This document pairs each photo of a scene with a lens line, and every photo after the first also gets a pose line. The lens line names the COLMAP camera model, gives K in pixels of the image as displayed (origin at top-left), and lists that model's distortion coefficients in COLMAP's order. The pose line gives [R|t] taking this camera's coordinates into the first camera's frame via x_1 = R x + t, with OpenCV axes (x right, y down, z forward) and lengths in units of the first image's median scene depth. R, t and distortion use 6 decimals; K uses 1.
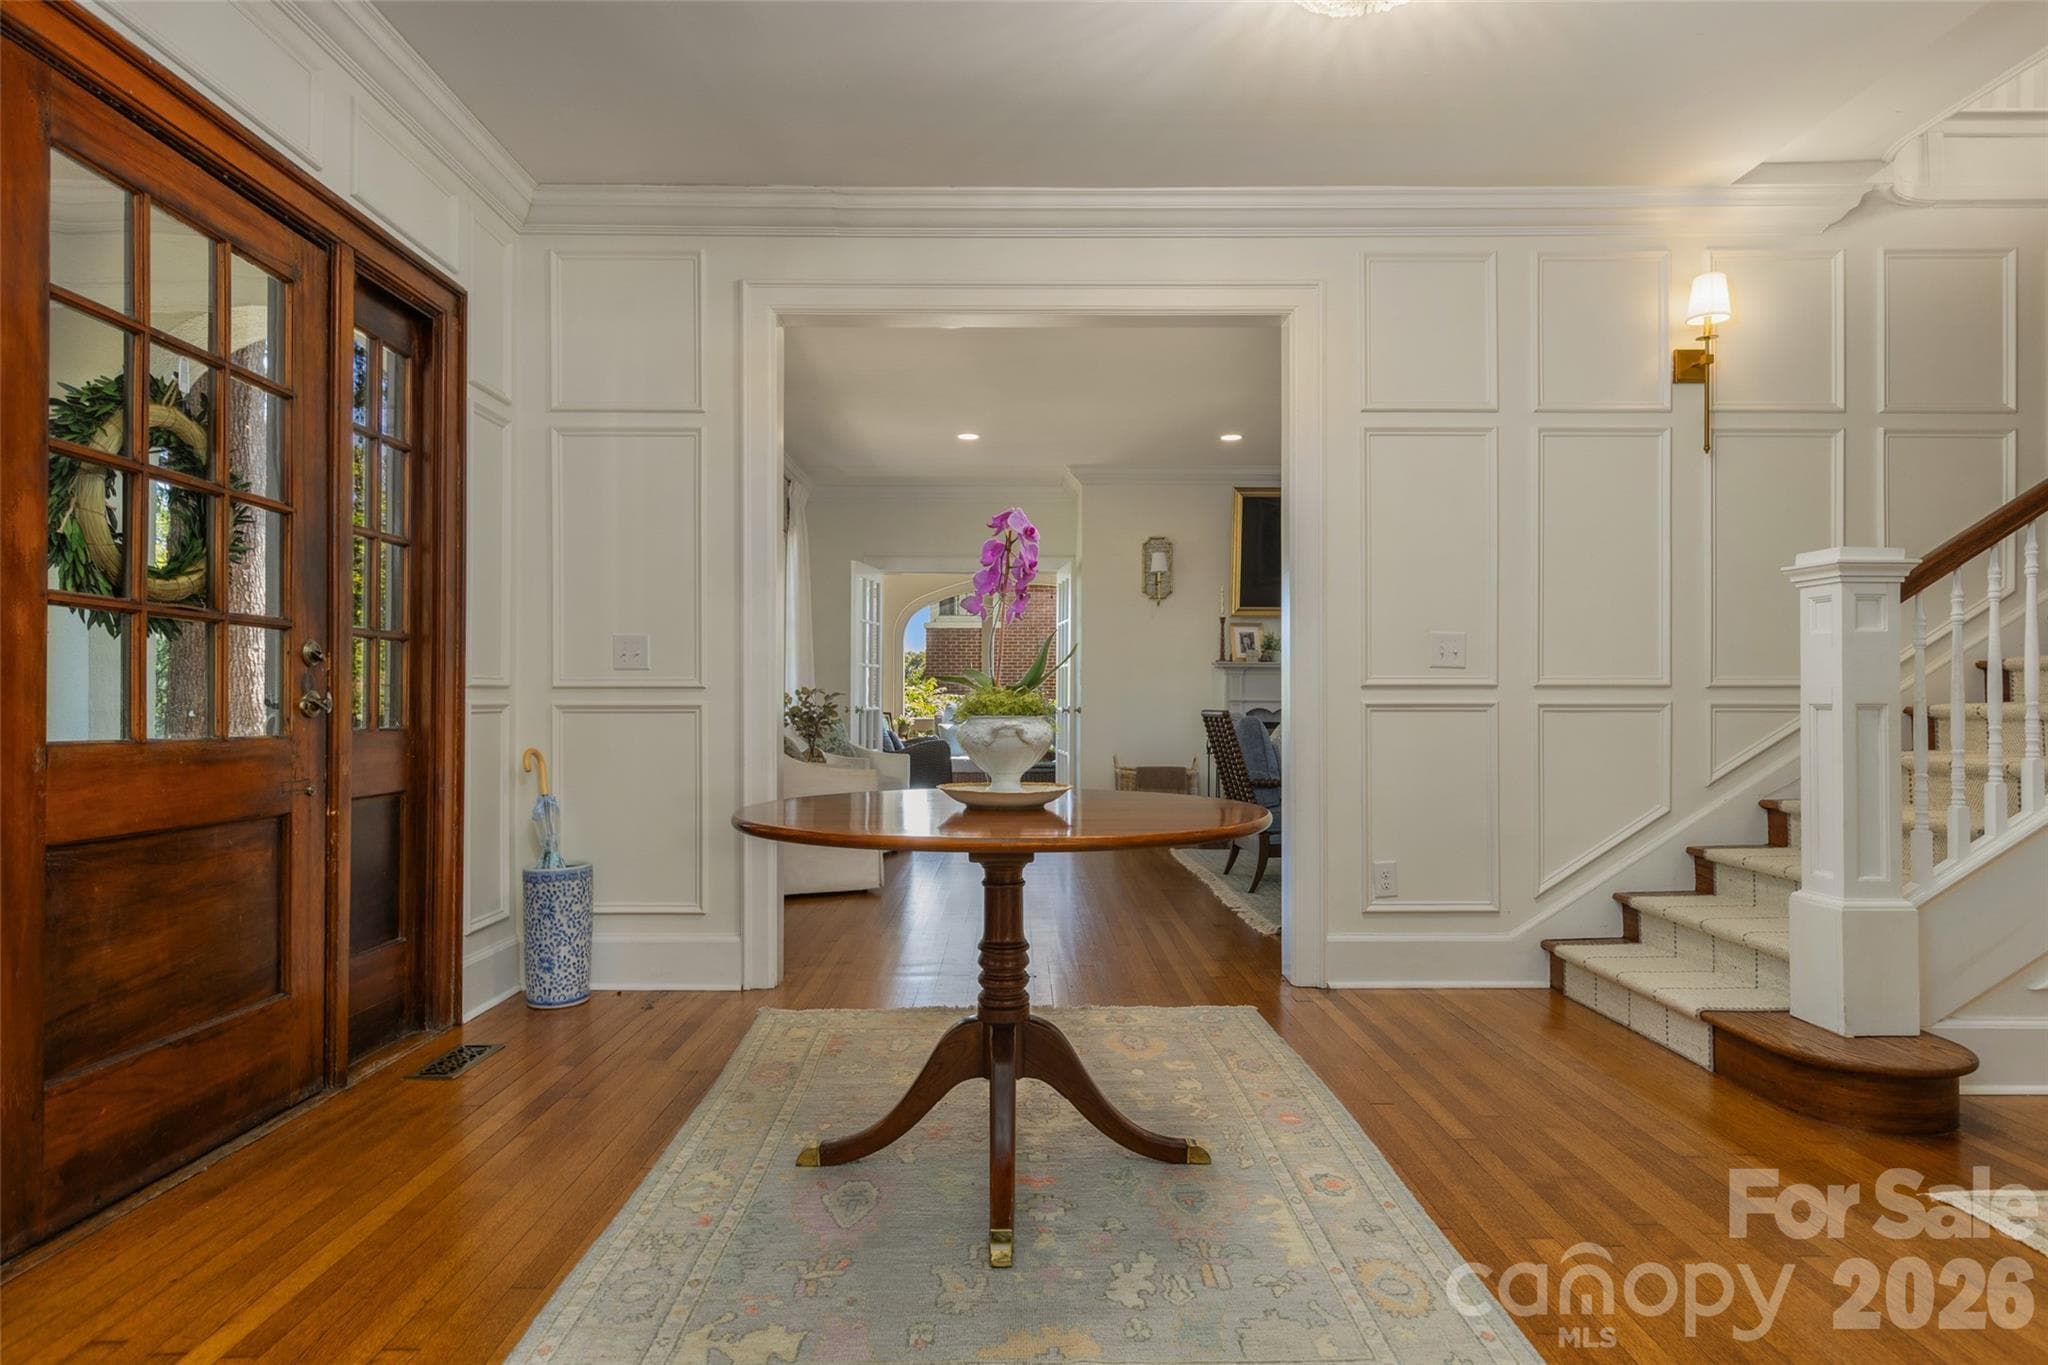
lens RADIAL K [[1068.3, 0, 1030.1], [0, 1068.3, 709.2], [0, 0, 1]] dist [0.014303, 0.000198]
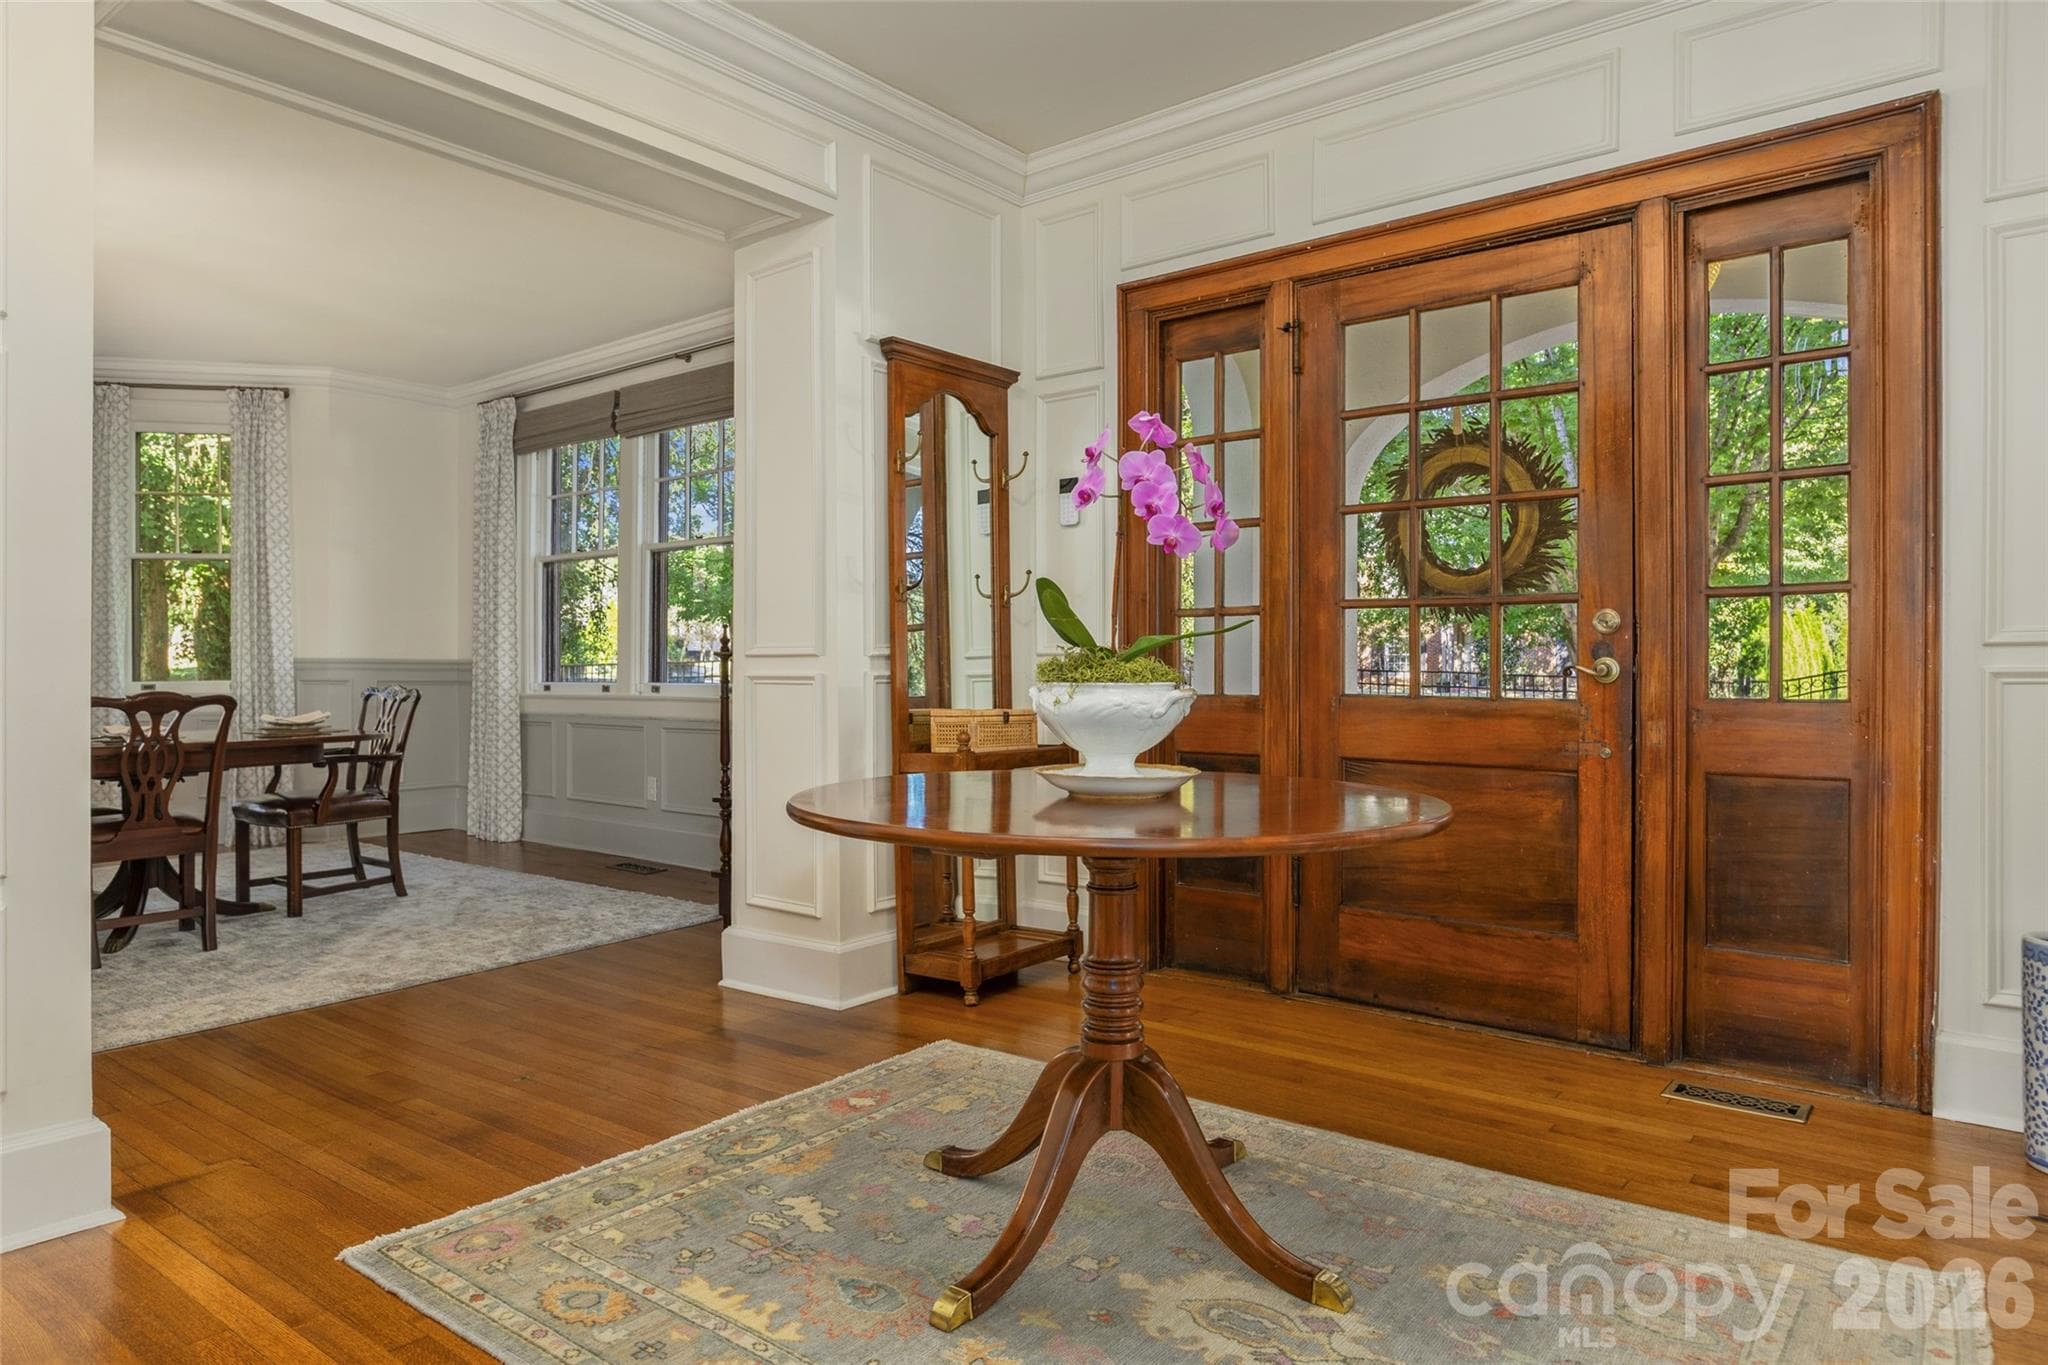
lens RADIAL K [[1268.2, 0, 1017.3], [0, 1268.2, 669.9], [0, 0, 1]] dist [0.002217, -0.001534]
pose [[-0.632934, -0.007647, -0.774168, 0.714490], [-0.005534, 0.999970, -0.005354, 0.006326], [0.774186, 0.000895, -0.632958, 1.489836]]
